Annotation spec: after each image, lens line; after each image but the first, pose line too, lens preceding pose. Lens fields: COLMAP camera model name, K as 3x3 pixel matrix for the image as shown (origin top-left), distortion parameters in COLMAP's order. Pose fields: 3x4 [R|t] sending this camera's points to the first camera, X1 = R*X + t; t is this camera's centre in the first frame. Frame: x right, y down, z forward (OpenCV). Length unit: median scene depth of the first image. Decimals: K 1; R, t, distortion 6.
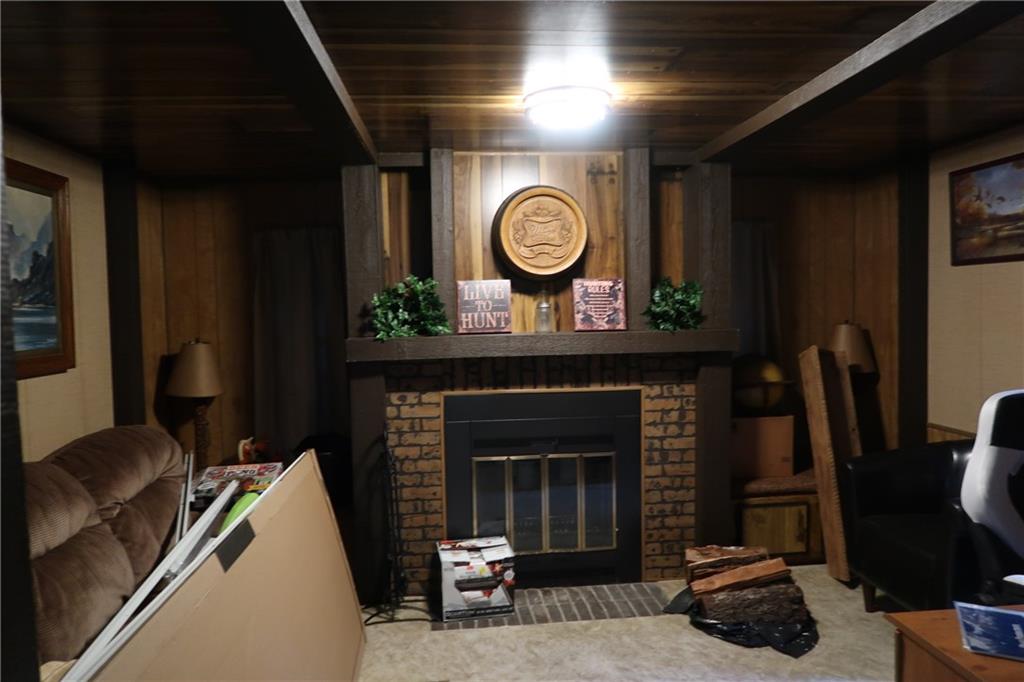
lens RADIAL K [[704.5, 0, 509.4], [0, 704.5, 336.6], [0, 0, 1]] dist [-0.027583, 0.004759]
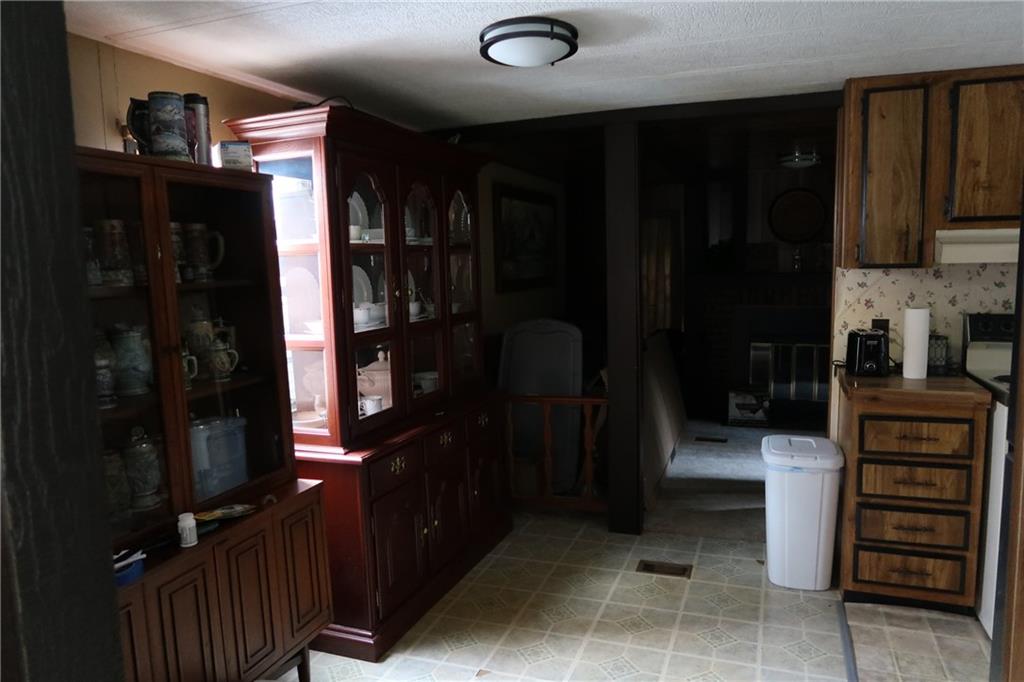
lens RADIAL K [[704.5, 0, 509.4], [0, 704.5, 336.6], [0, 0, 1]] dist [-0.027583, 0.004759]
pose [[0.900813, 0.043688, -0.432003, 0.170022], [-0.012585, 0.997134, 0.074595, 0.029135], [0.434024, -0.061760, 0.898782, -0.887583]]
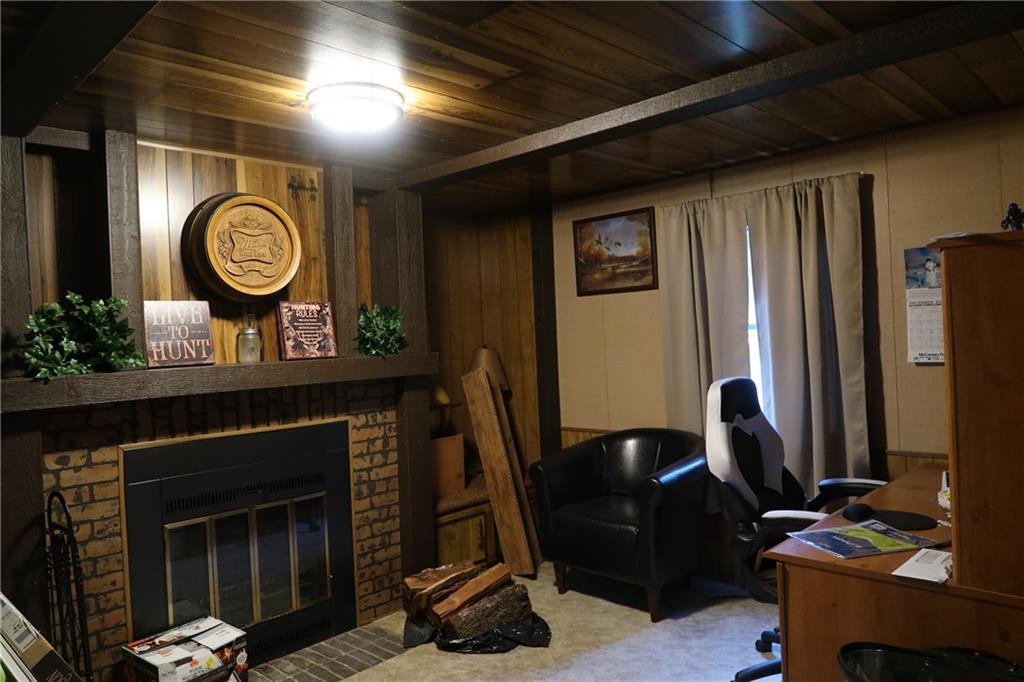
lens RADIAL K [[704.5, 0, 509.4], [0, 704.5, 336.6], [0, 0, 1]] dist [-0.027583, 0.004759]
pose [[0.752461, -0.013212, 0.658504, -0.276052], [0.057294, 0.997322, -0.045459, 0.019201], [-0.656140, 0.071934, 0.751203, 0.146166]]
